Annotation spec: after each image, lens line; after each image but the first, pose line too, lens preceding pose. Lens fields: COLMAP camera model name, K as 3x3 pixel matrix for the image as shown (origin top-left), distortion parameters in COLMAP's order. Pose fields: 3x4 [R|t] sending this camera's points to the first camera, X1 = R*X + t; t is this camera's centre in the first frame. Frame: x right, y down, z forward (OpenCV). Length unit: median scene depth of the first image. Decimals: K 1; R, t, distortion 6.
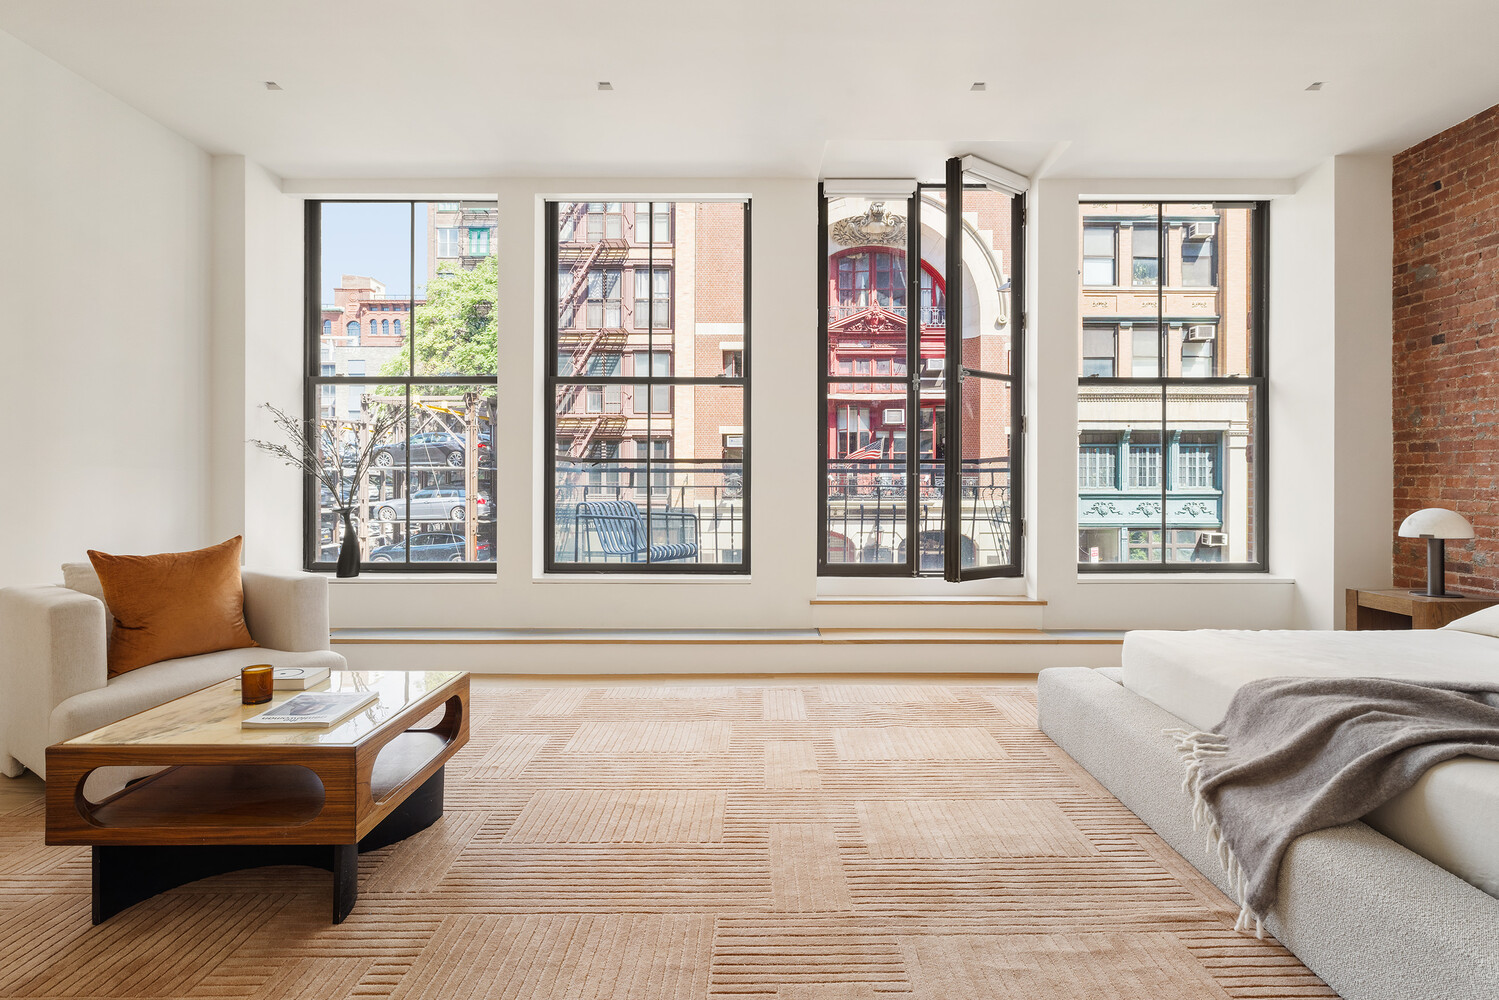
lens RADIAL K [[769.8, 0, 776.0], [0, 769.8, 484.6], [0, 0, 1]] dist [-0.002051, 0.000105]
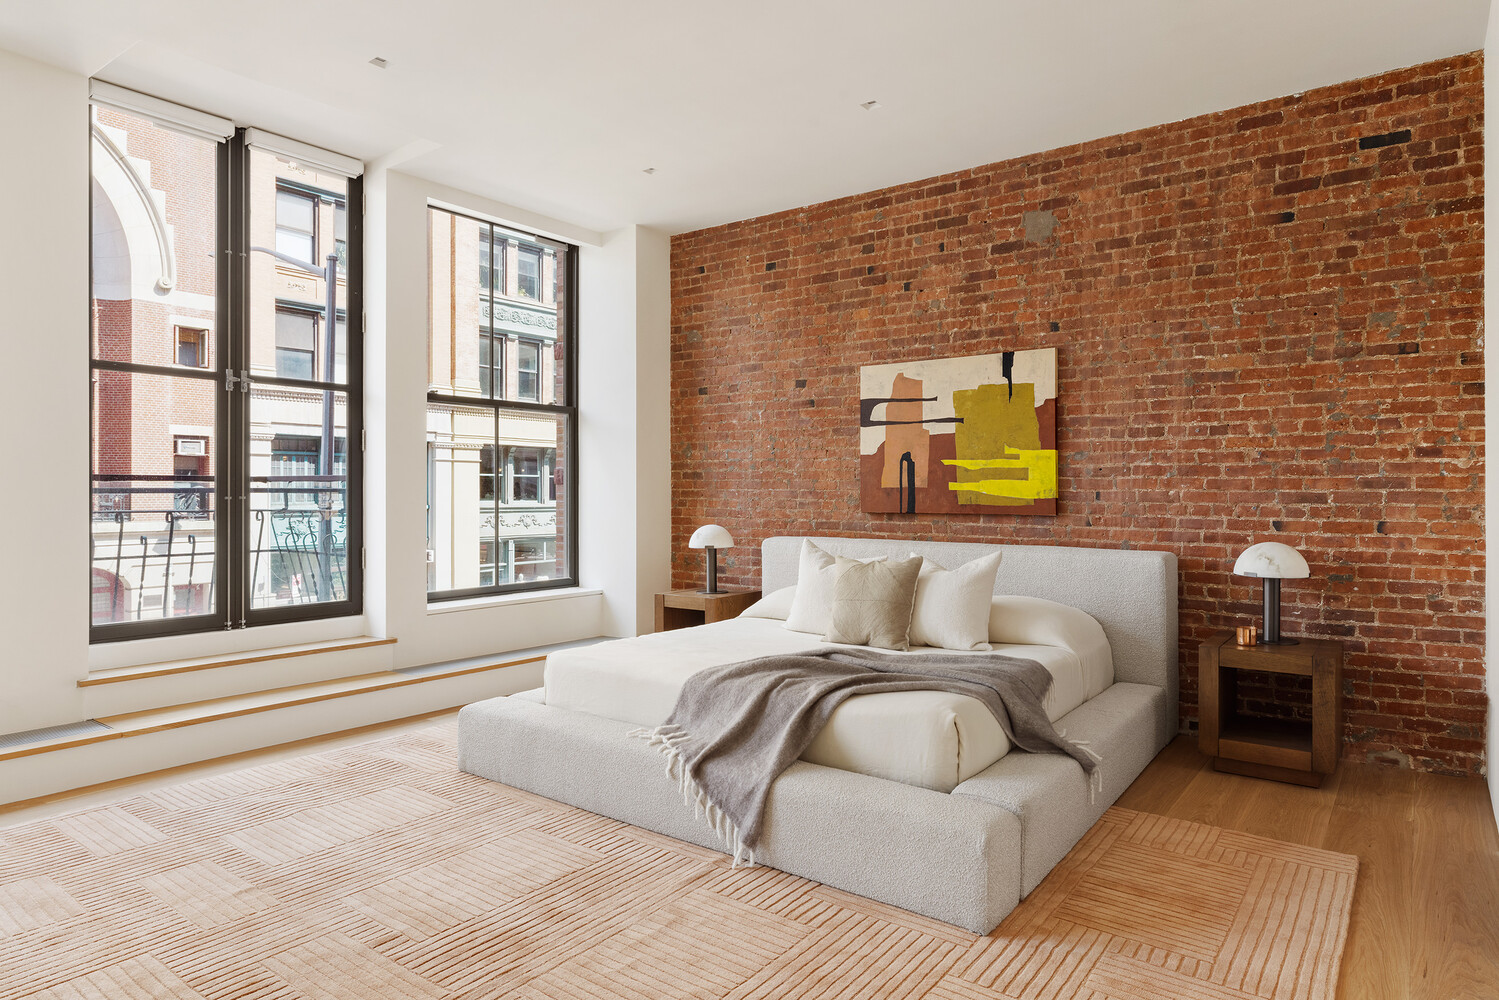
lens RADIAL K [[891.5, 0, 749.5], [0, 891.5, 500.0], [0, 0, 1]] dist [-0.002853, 0.001035]
pose [[0.613827, -0.008156, 0.789399, -0.368295], [0.004923, 0.999967, 0.006503, -0.026412], [-0.789425, -0.000106, 0.613847, 0.050458]]
